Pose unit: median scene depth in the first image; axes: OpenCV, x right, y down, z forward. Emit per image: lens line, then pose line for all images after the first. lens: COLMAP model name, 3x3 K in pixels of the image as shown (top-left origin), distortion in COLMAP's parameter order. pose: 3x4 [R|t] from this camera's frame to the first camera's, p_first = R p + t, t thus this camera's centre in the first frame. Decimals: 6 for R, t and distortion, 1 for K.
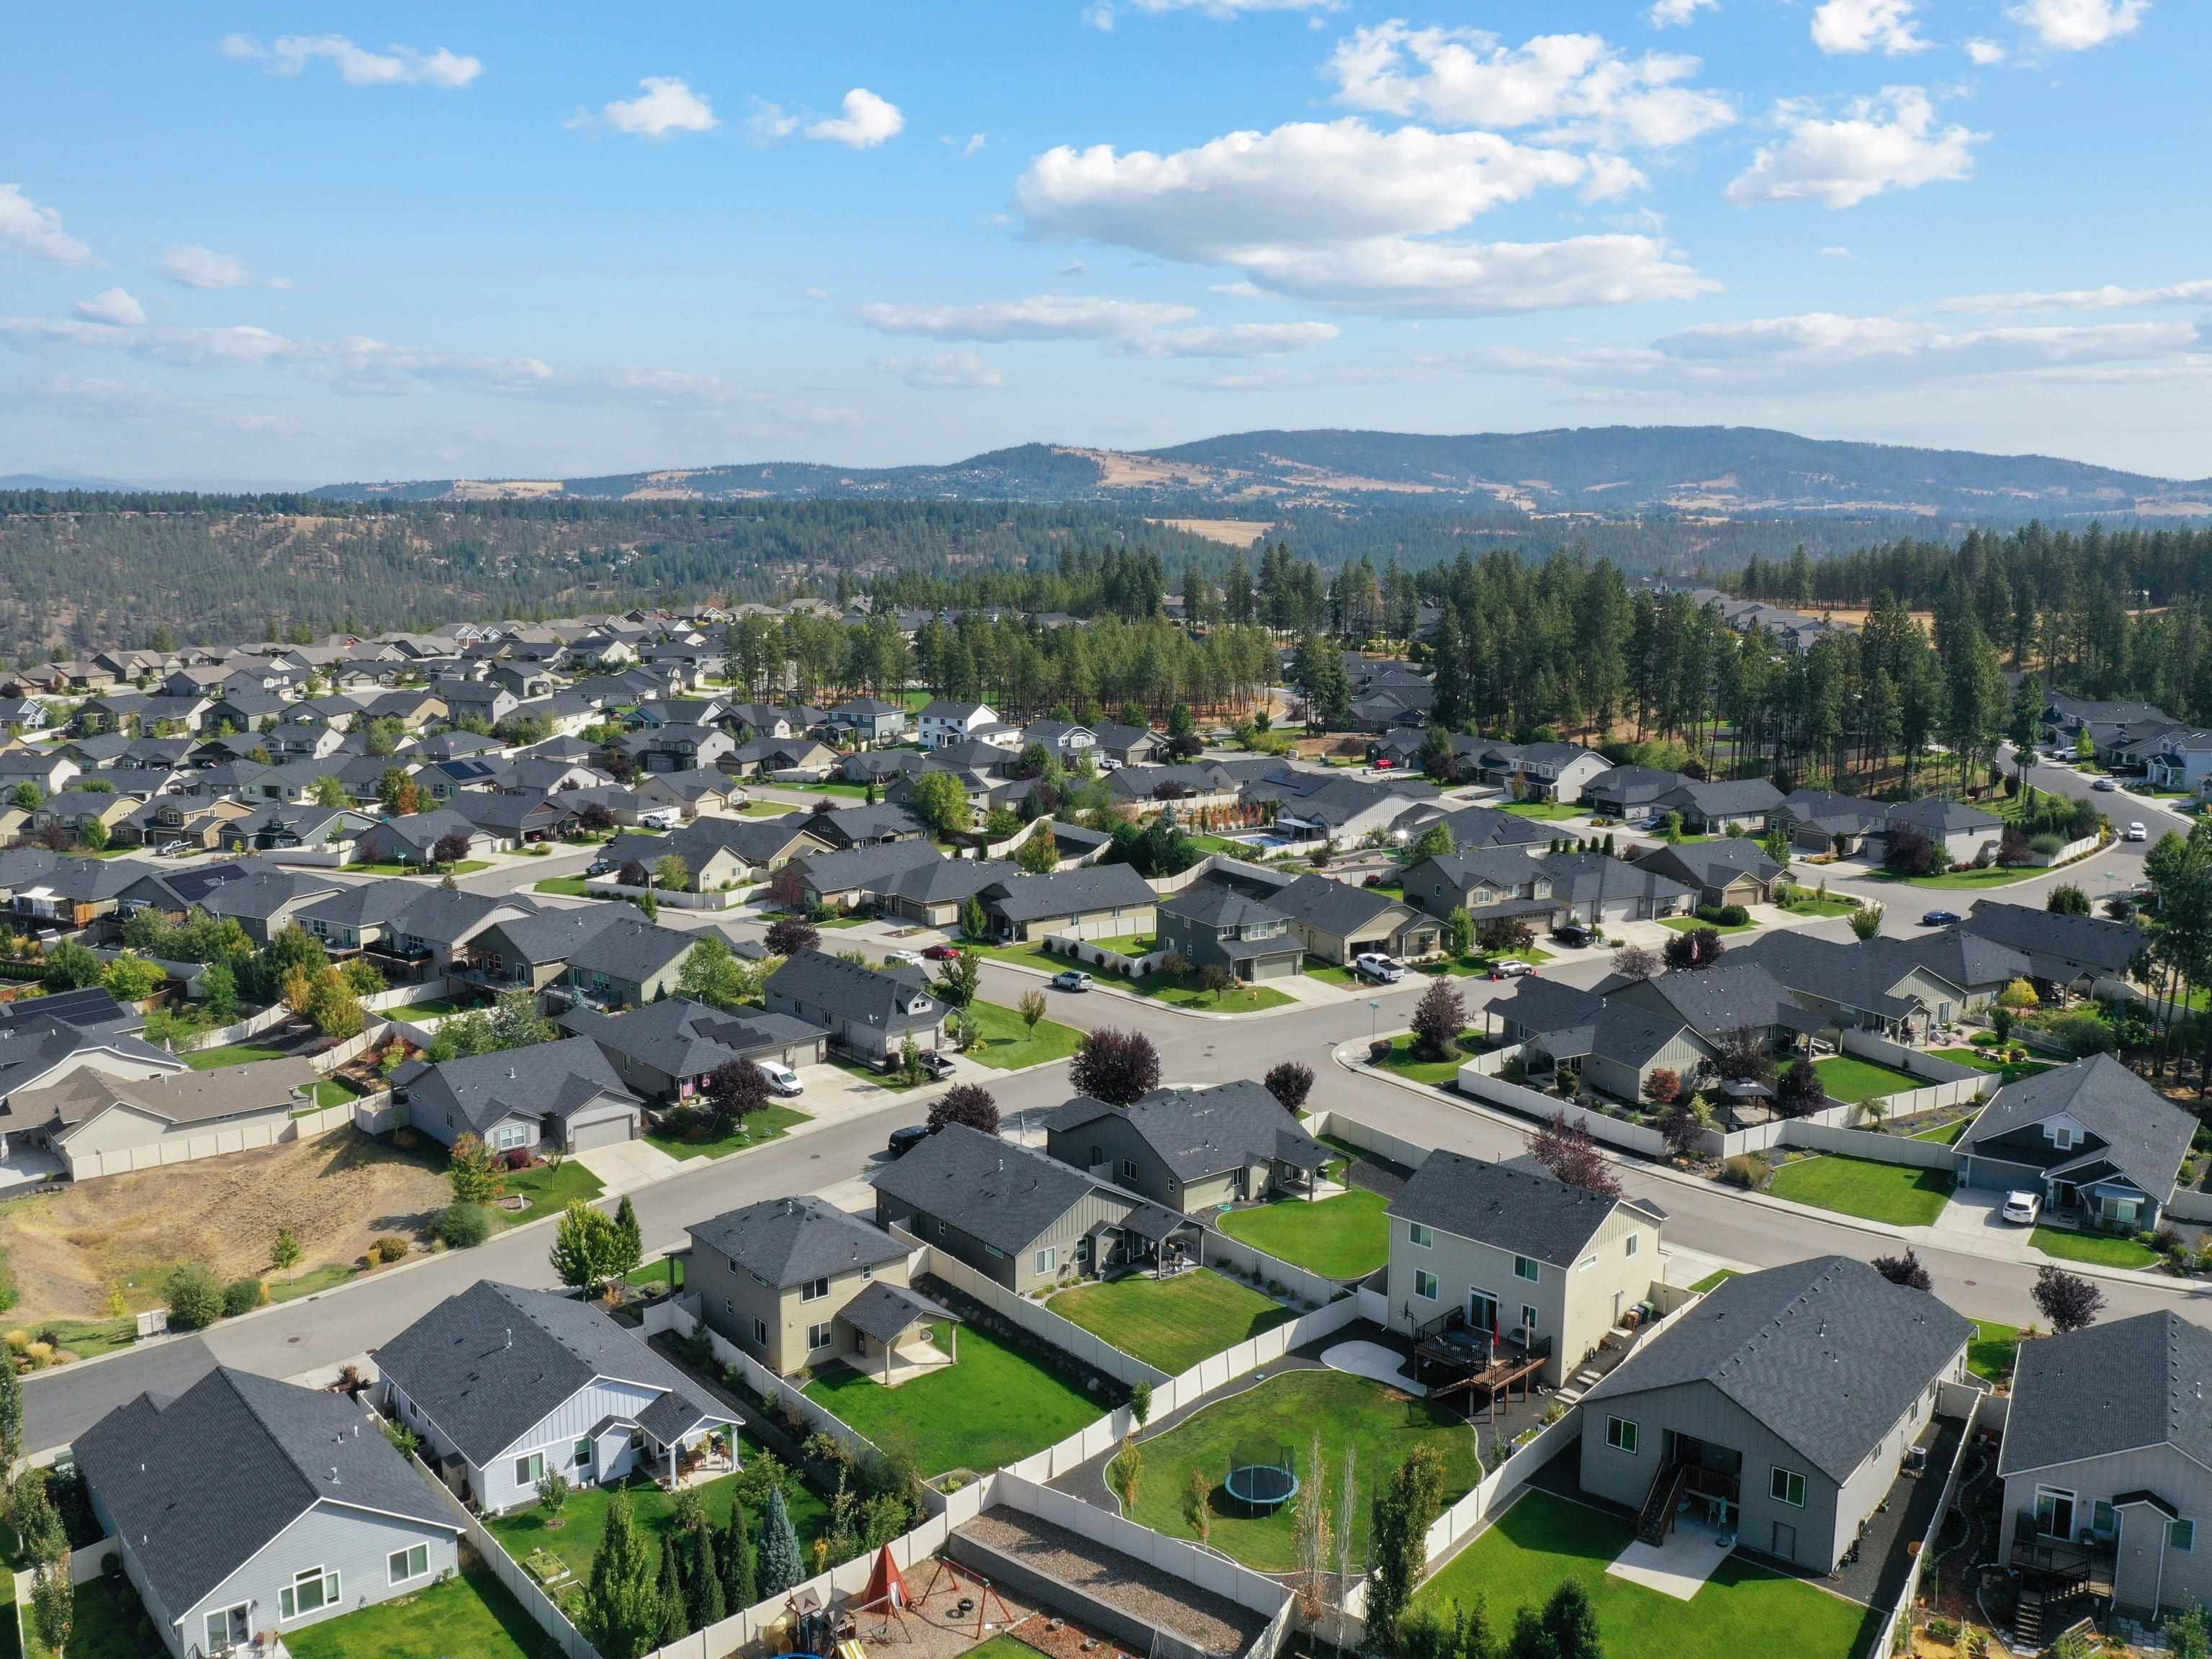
lens RADIAL K [[1936.6, 0, 1106.0], [0, 1936.6, 829.5], [0, 0, 1]] dist [-0.008131, 0.003476]
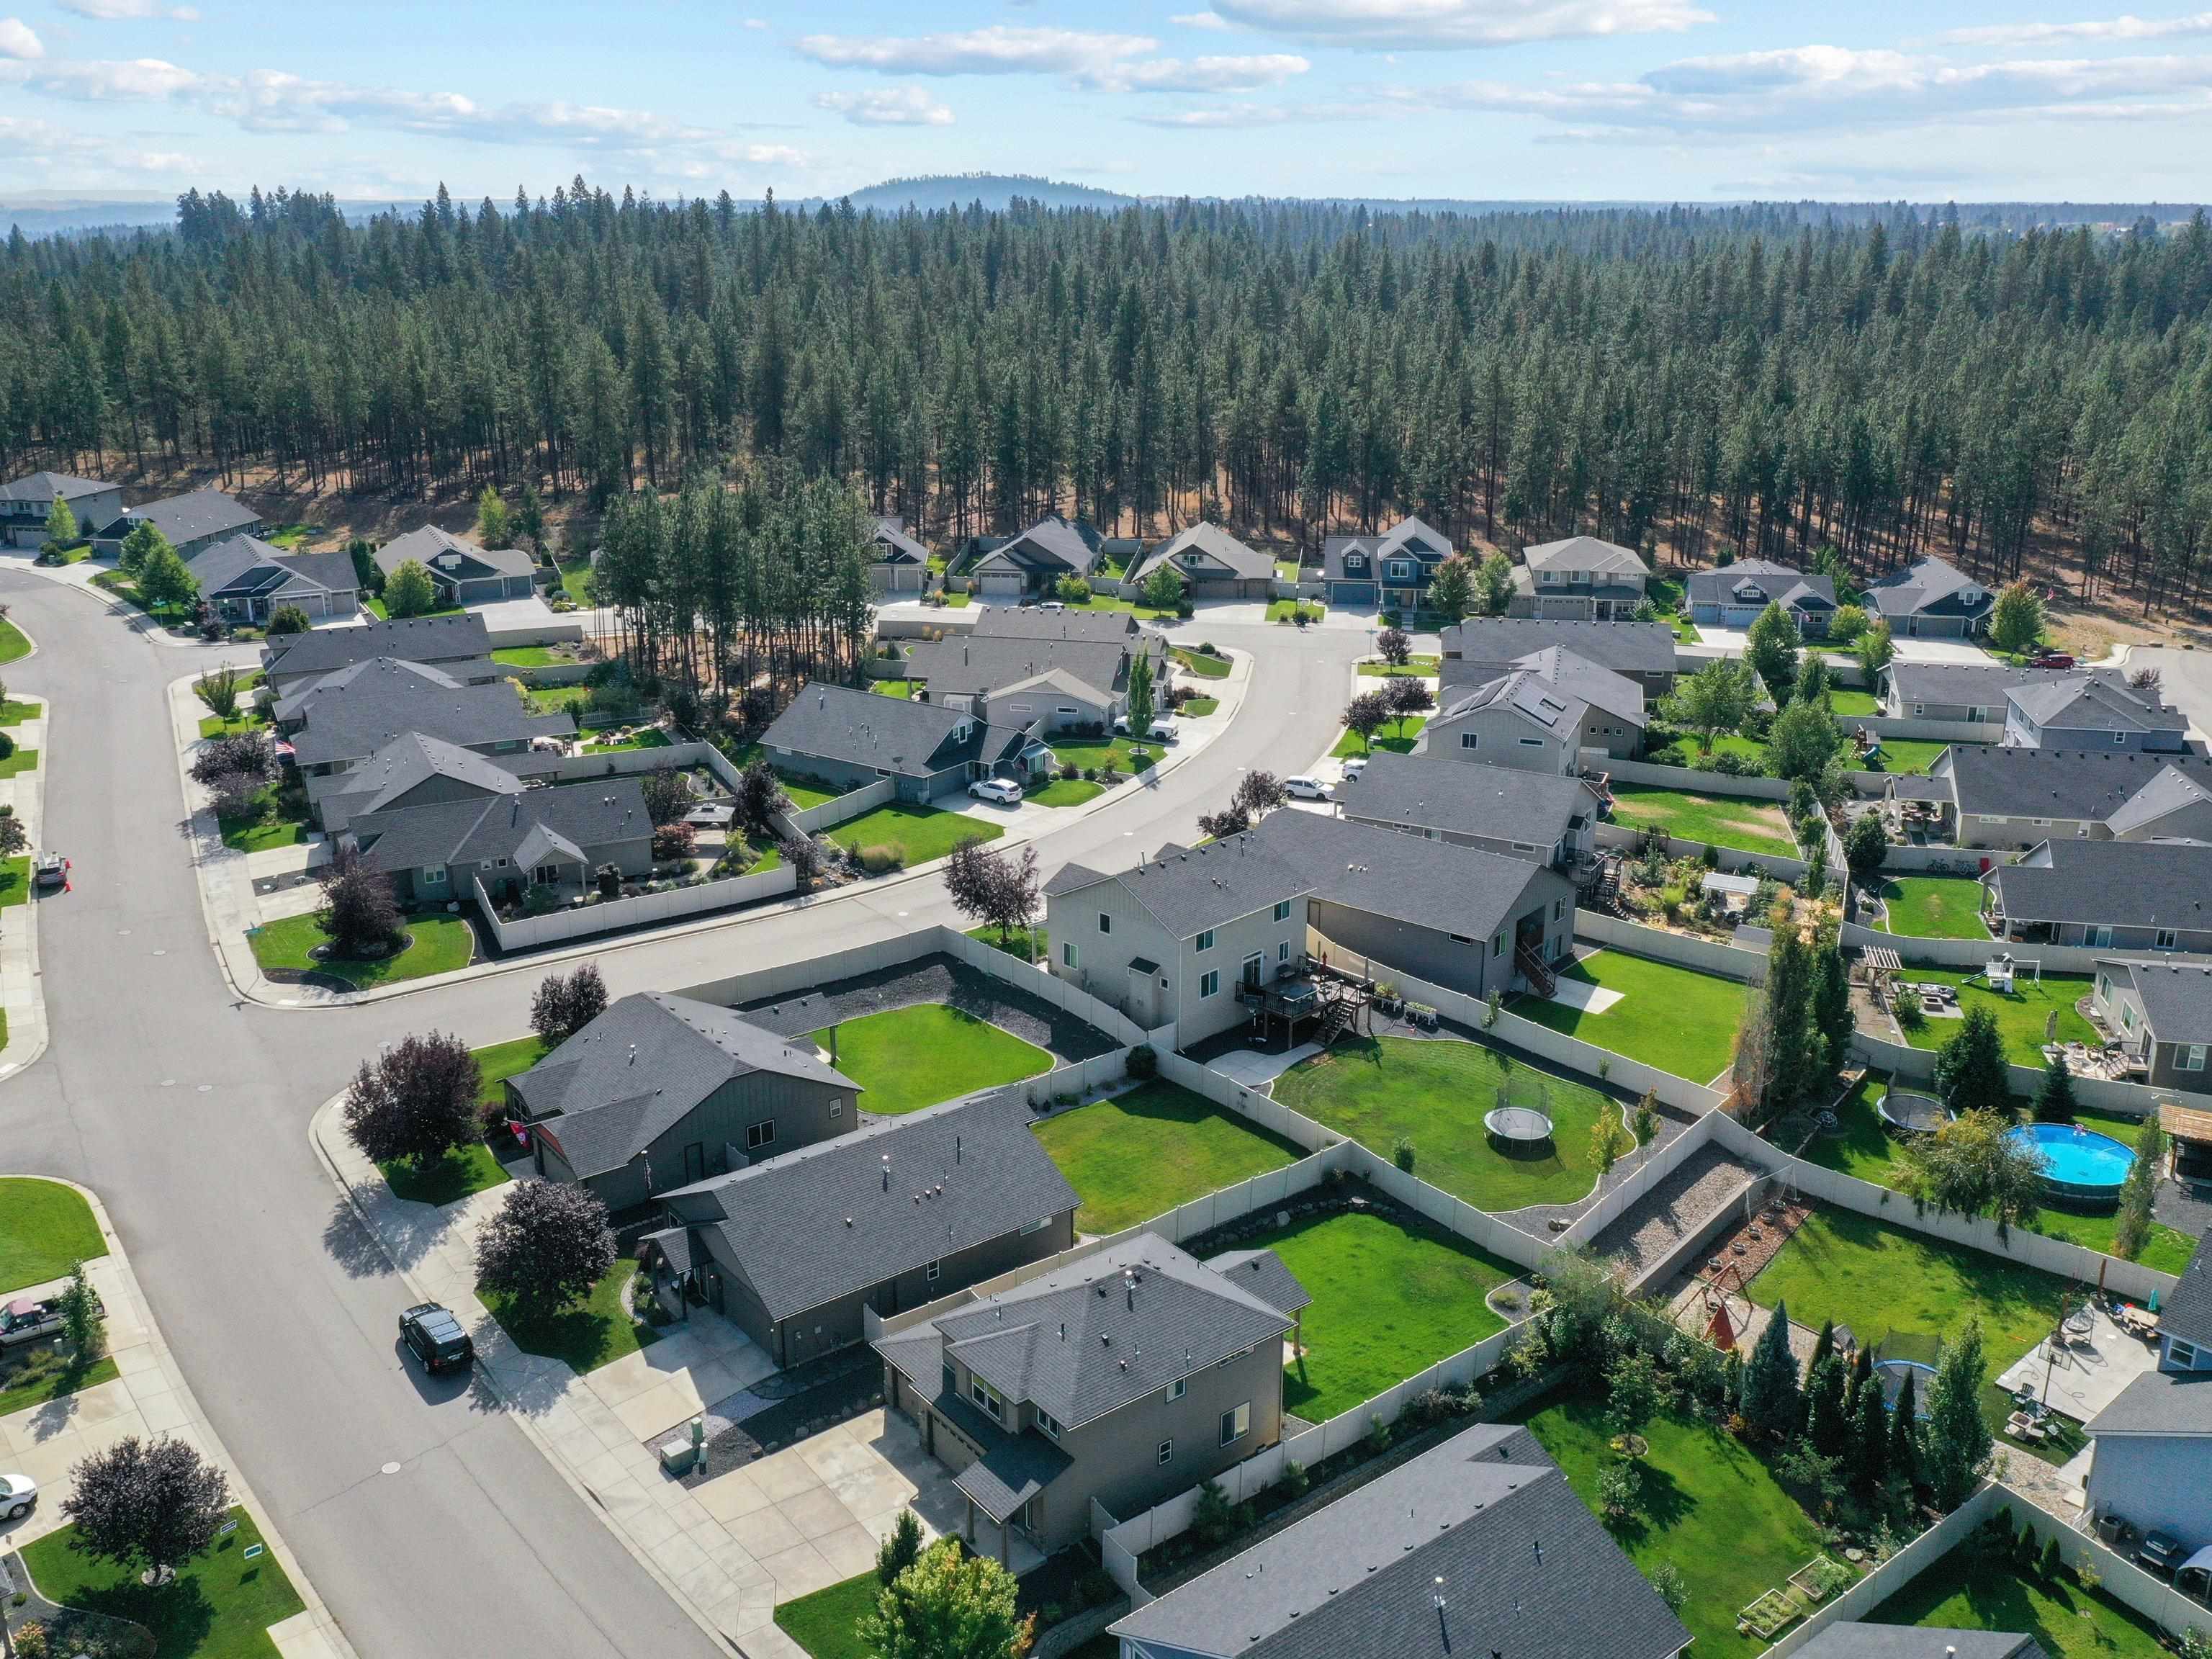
lens RADIAL K [[1936.6, 0, 1106.0], [0, 1936.6, 829.5], [0, 0, 1]] dist [-0.008131, 0.003476]
pose [[0.011825, -0.310222, 0.950590, -0.651902], [0.167868, 0.937781, 0.303954, -0.132349], [-0.985738, 0.155980, 0.063166, 0.822480]]
